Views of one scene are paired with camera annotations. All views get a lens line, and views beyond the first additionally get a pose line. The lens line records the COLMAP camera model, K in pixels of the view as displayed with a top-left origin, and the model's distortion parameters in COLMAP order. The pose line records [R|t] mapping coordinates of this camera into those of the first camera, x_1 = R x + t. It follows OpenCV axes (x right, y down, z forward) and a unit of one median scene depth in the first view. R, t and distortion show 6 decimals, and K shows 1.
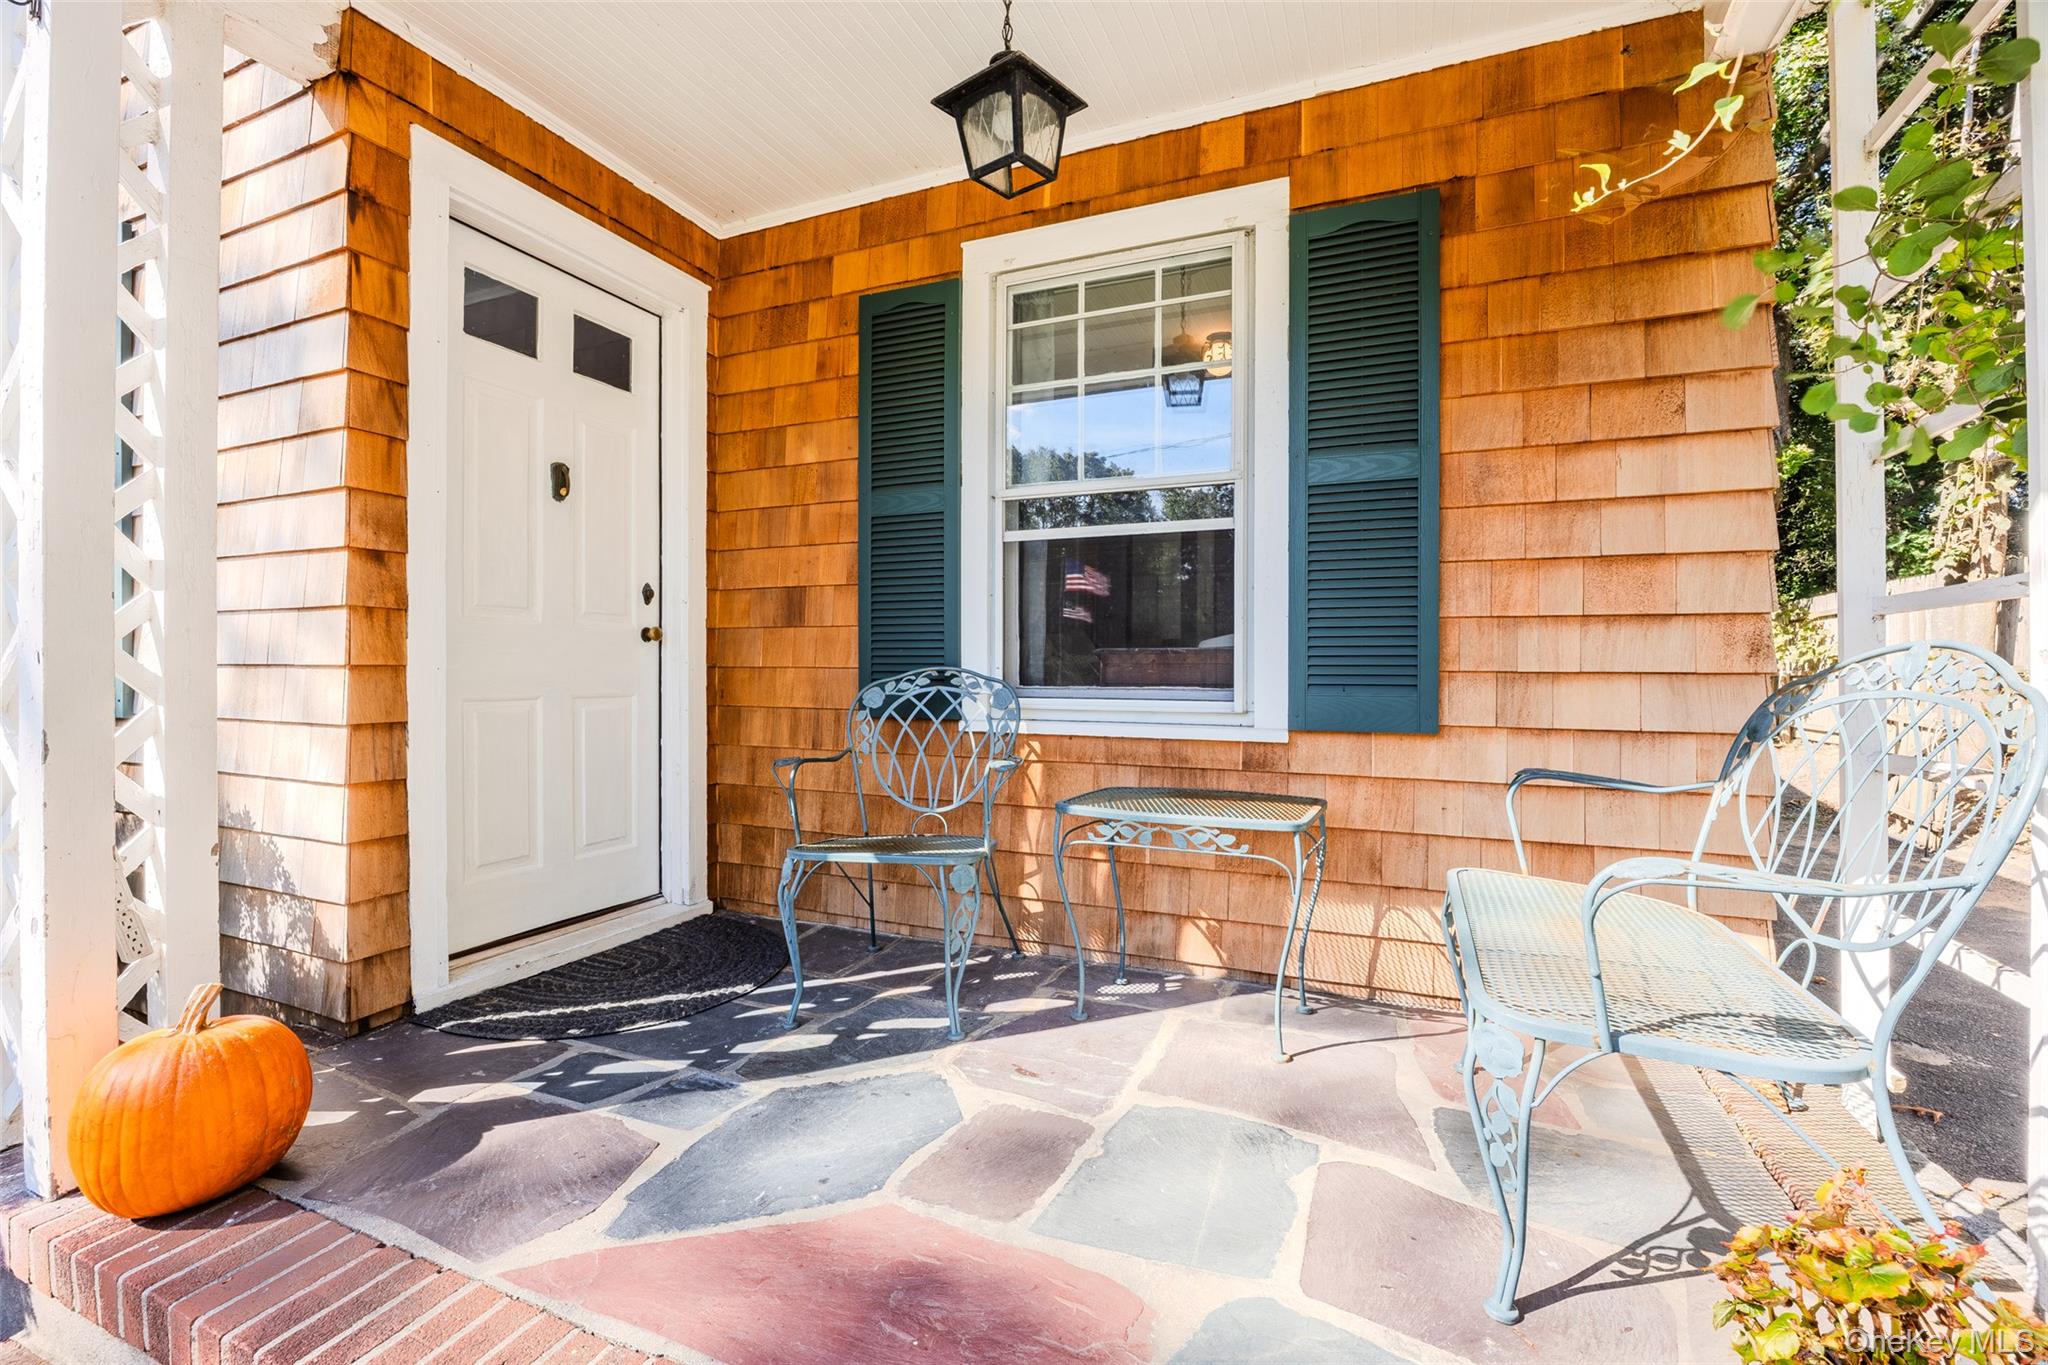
lens RADIAL K [[911.6, 0, 1024.0], [0, 911.6, 682.5], [0, 0, 1]] dist [-0.021633, 0.000053]
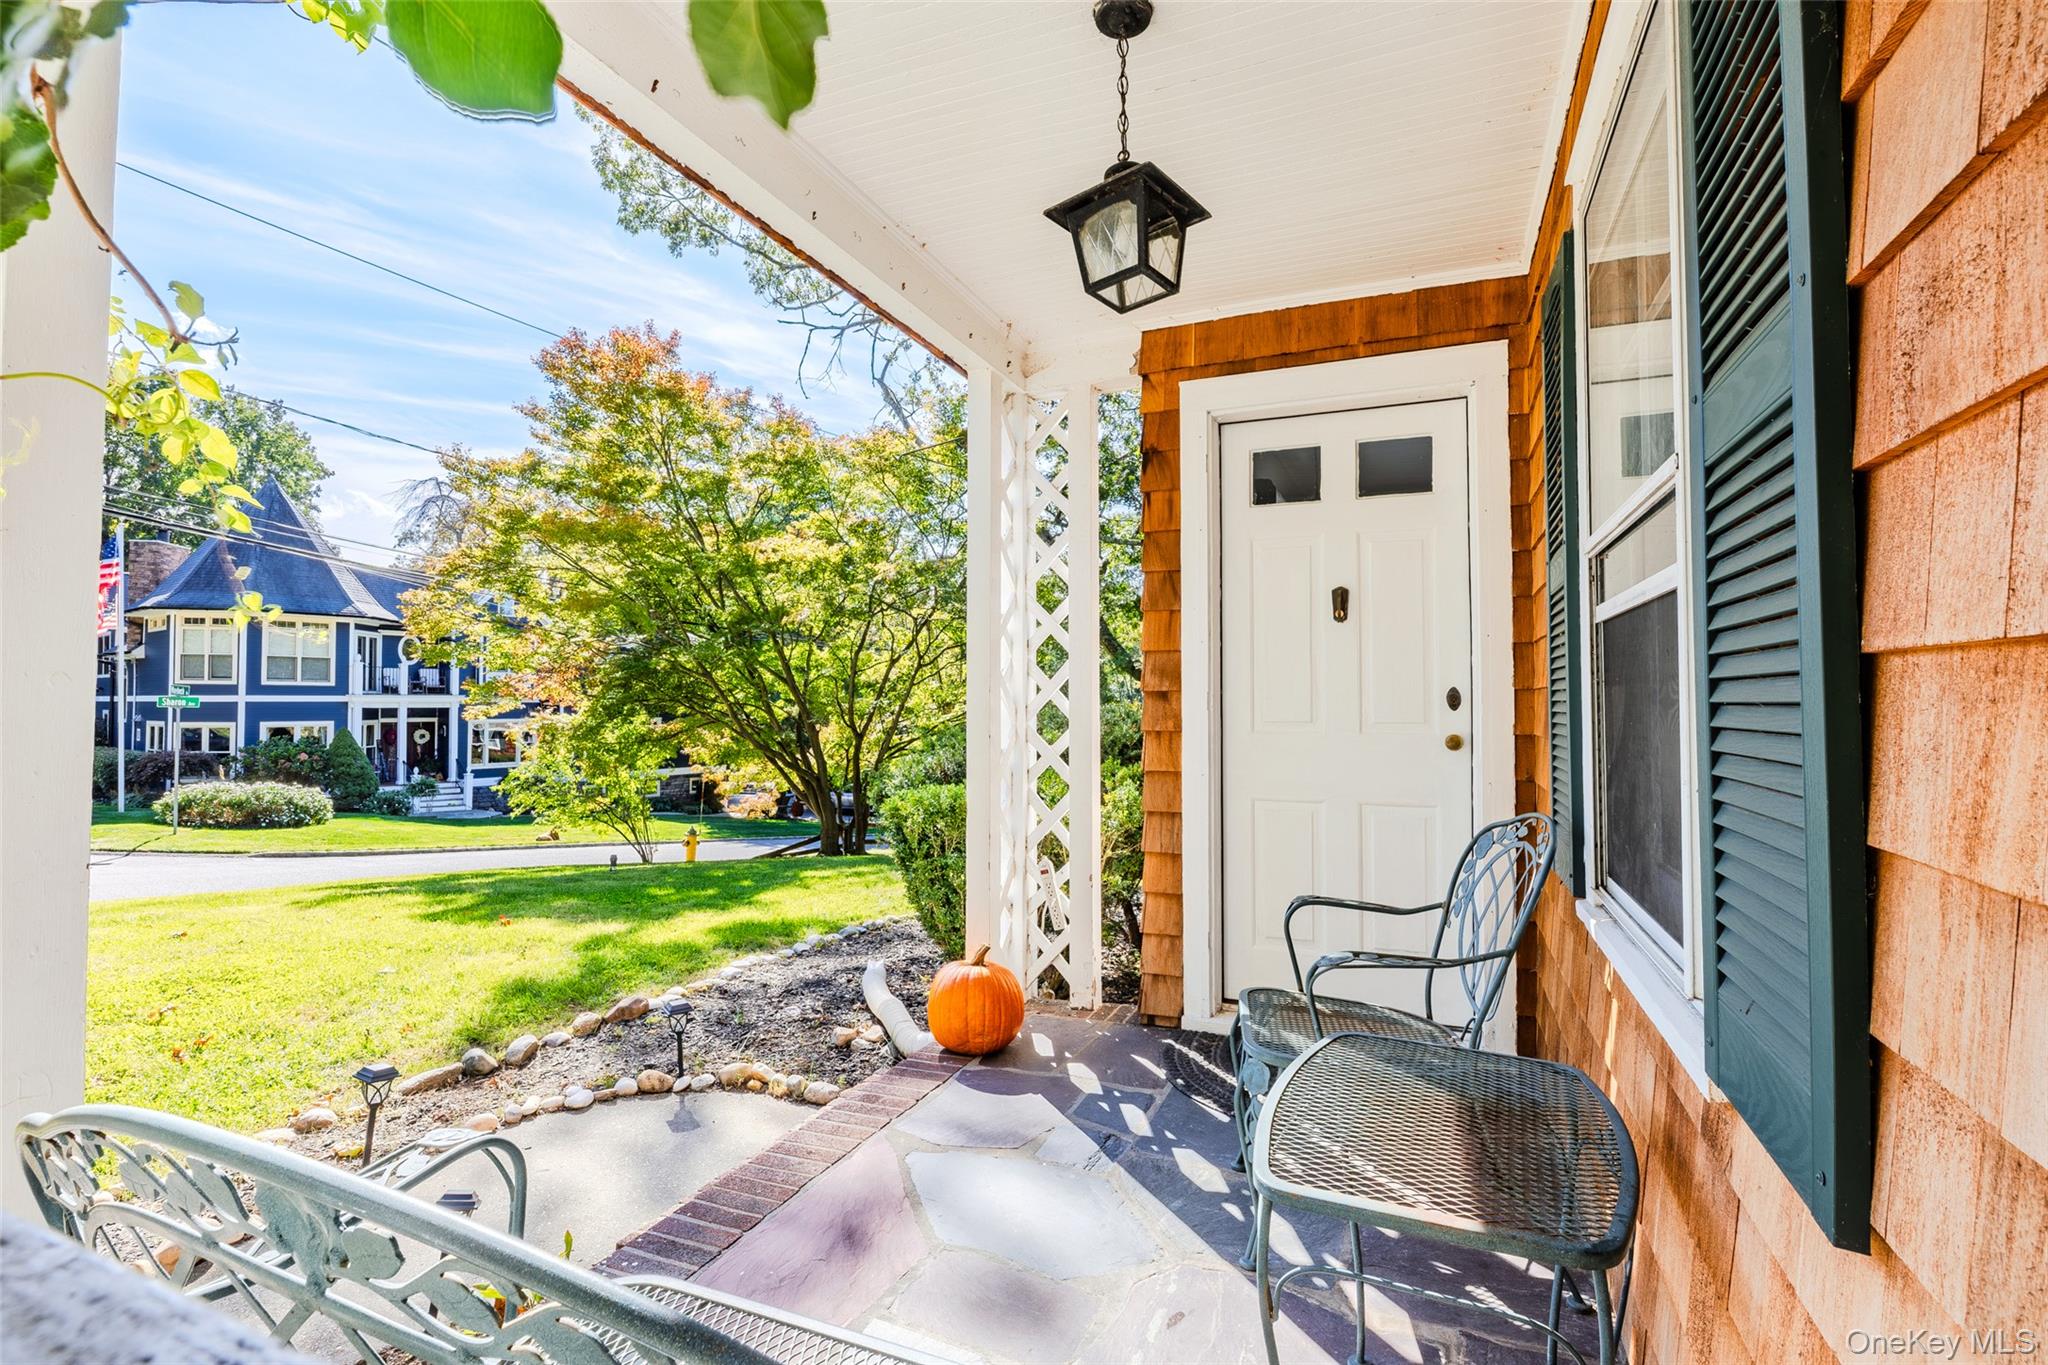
lens RADIAL K [[975.9, 0, 1024.0], [0, 975.9, 682.5], [0, 0, 1]] dist [-0.000812, -0.000254]
pose [[-0.024109, -0.025149, -0.999393, 0.834437], [-0.008614, 0.999652, -0.024948, -0.118710], [0.999672, 0.008007, -0.024317, 0.806531]]
